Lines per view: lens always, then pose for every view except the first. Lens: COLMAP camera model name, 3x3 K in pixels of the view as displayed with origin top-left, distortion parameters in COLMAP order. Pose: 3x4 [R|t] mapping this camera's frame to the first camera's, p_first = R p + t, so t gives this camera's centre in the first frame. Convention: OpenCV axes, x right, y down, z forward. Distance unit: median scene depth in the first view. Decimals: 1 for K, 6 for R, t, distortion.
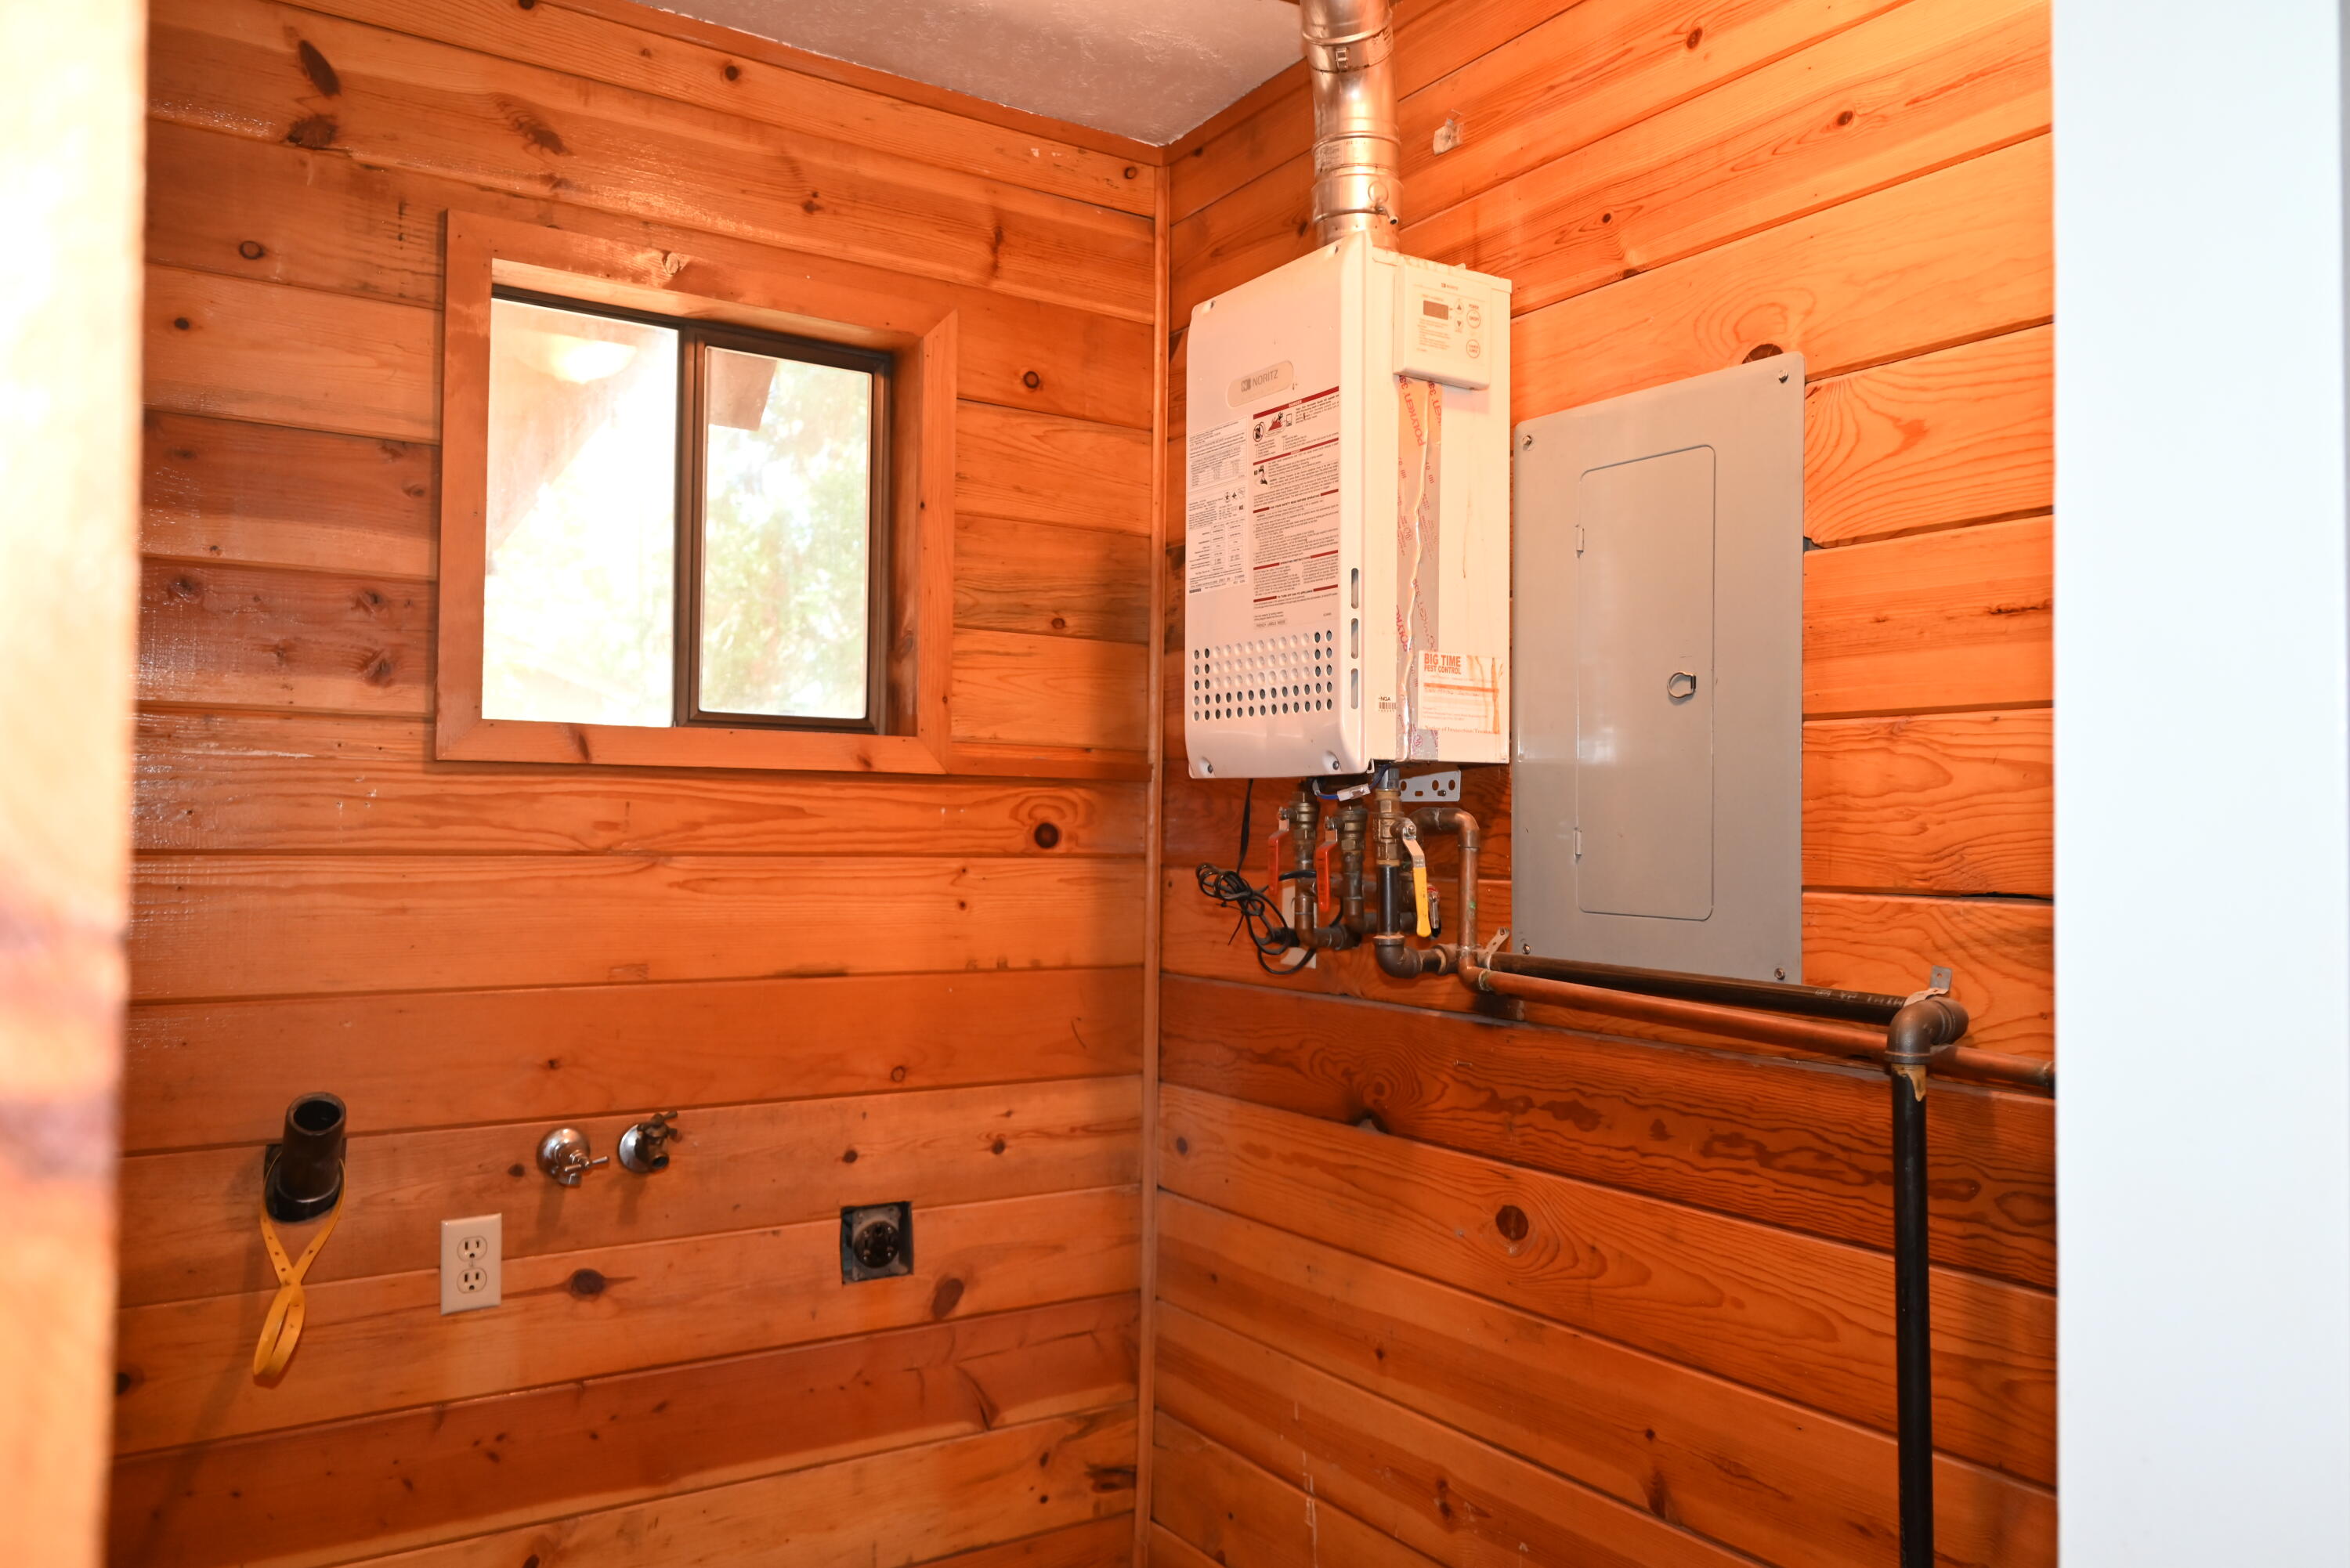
lens RADIAL K [[1683.2, 0, 1165.4], [0, 1683.2, 769.5], [0, 0, 1]] dist [-0.002213, 0.005955]
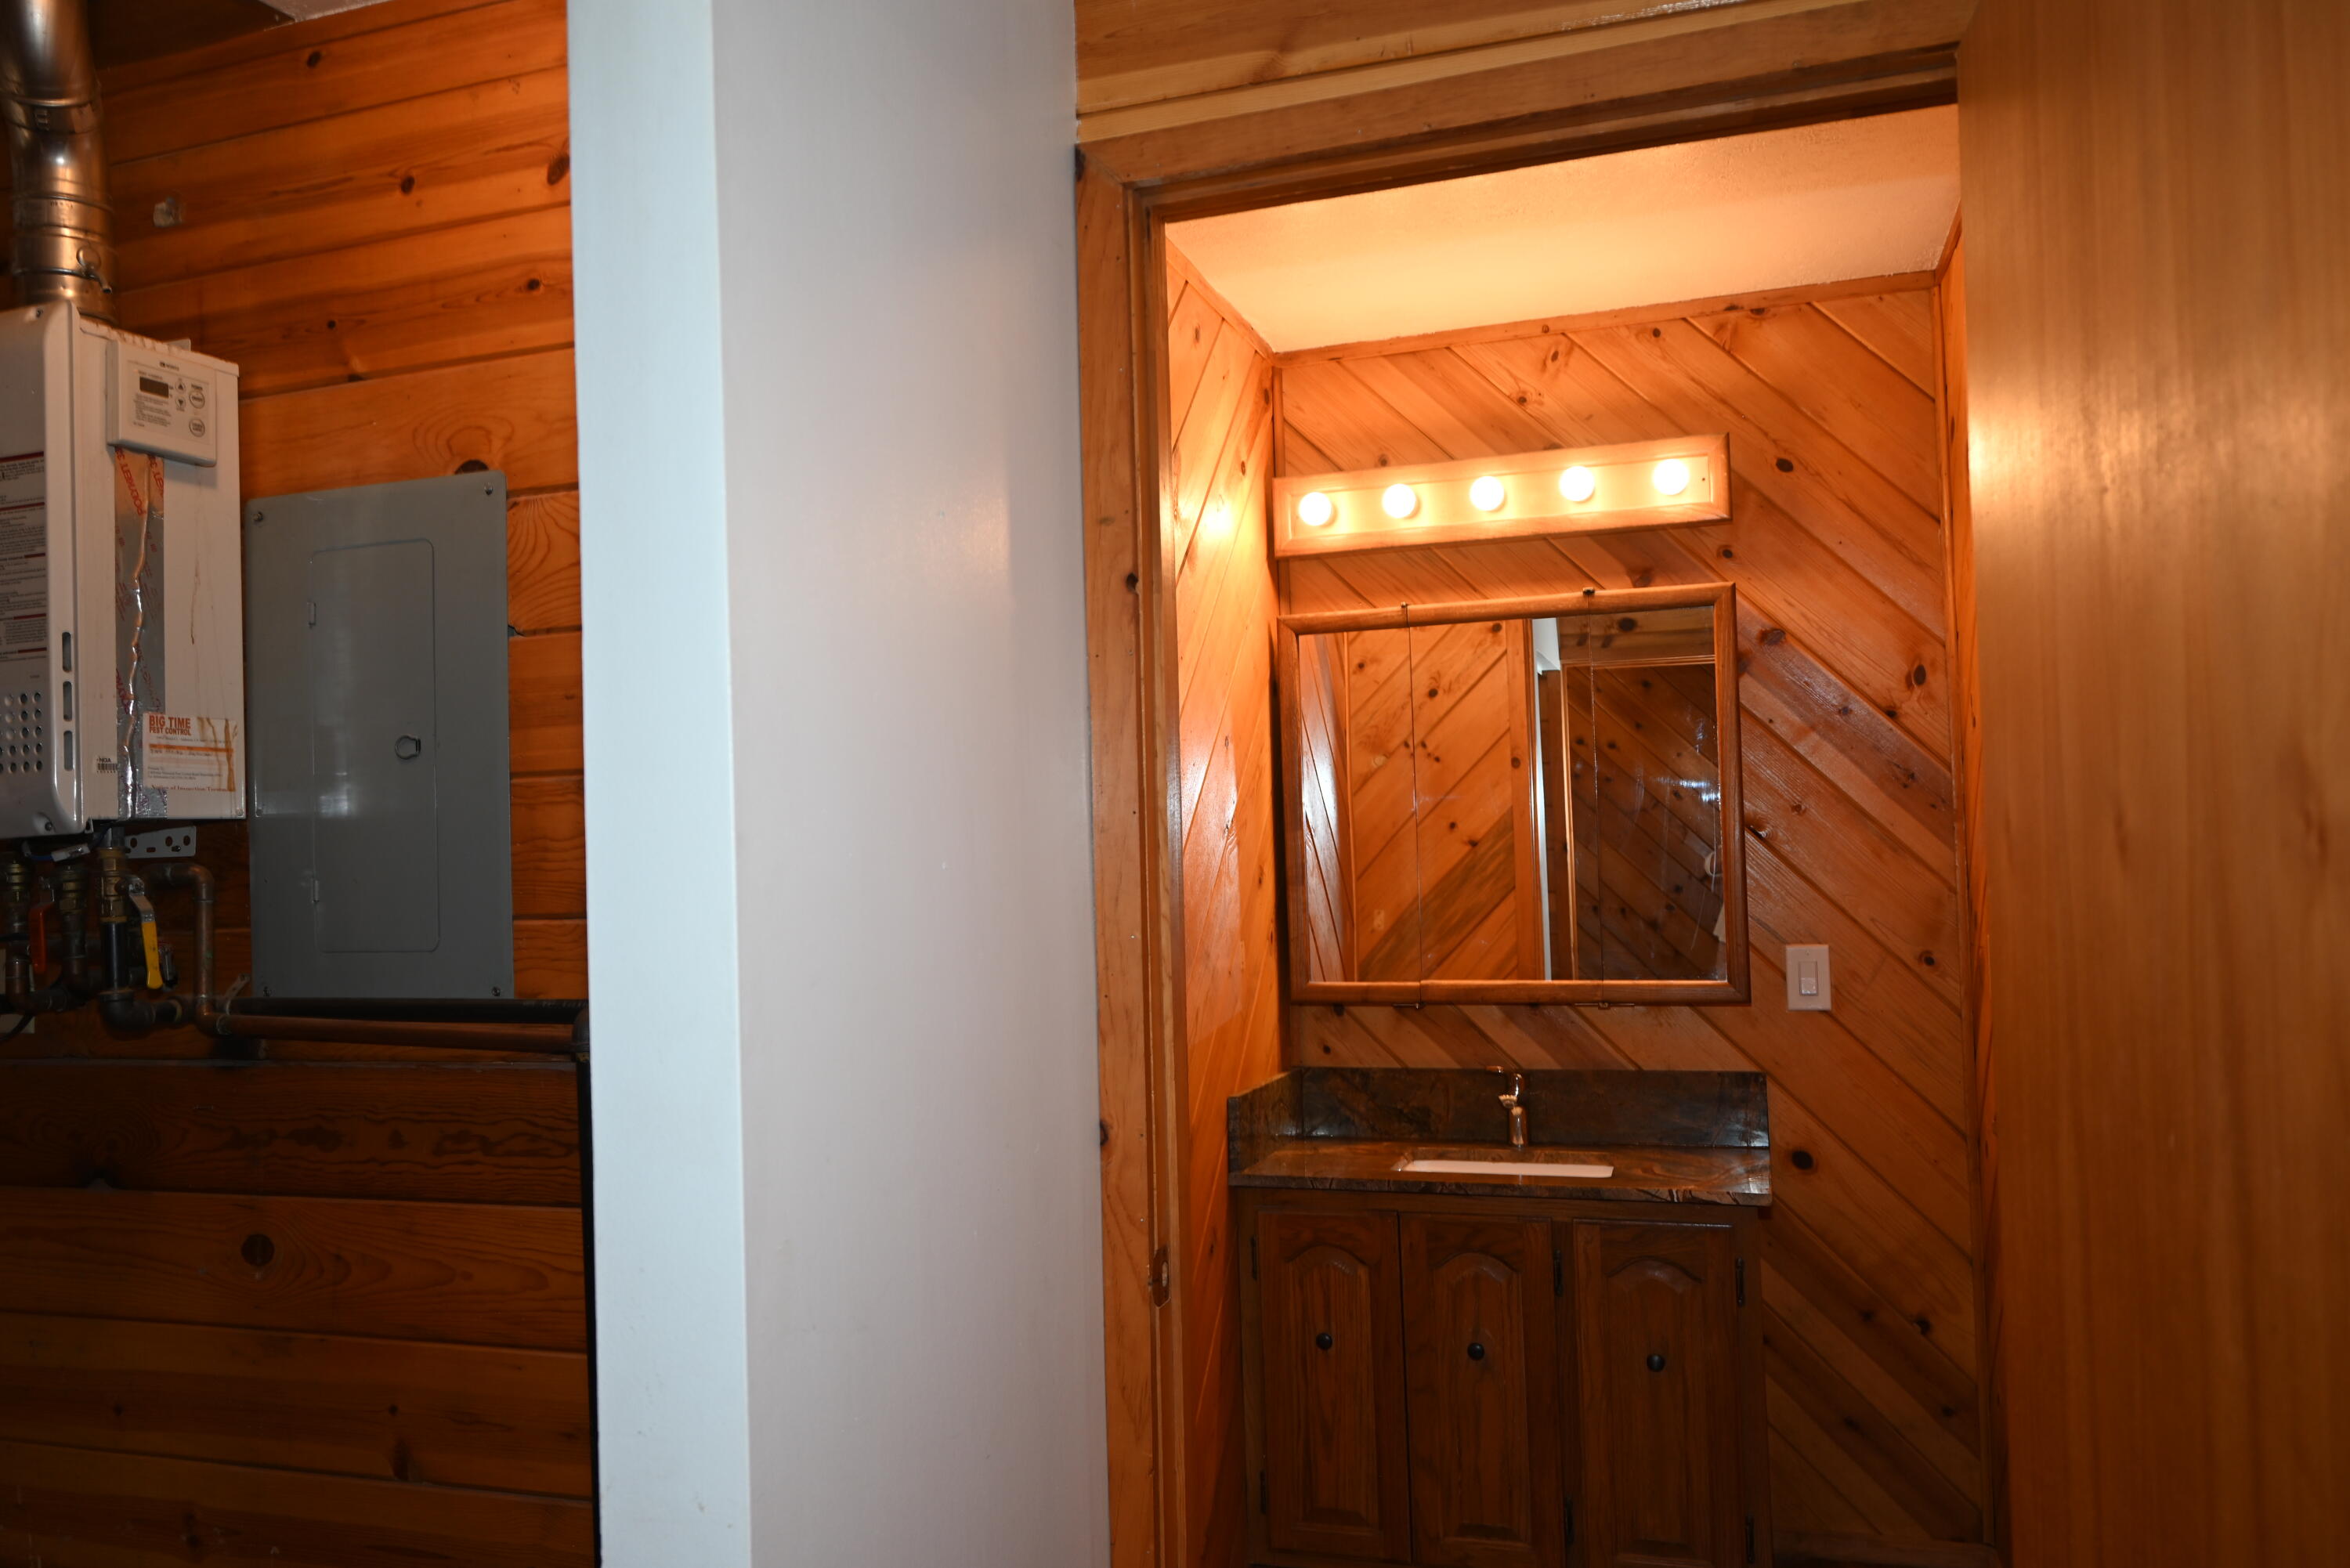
lens RADIAL K [[1683.2, 0, 1178.2], [0, 1683.2, 780.6], [0, 0, 1]] dist [-0.002213, 0.005955]
pose [[0.782016, -0.016281, 0.623046, 0.002664], [0.022959, 0.999733, -0.002692, -0.011571], [-0.622835, 0.016409, 0.782181, -0.207503]]
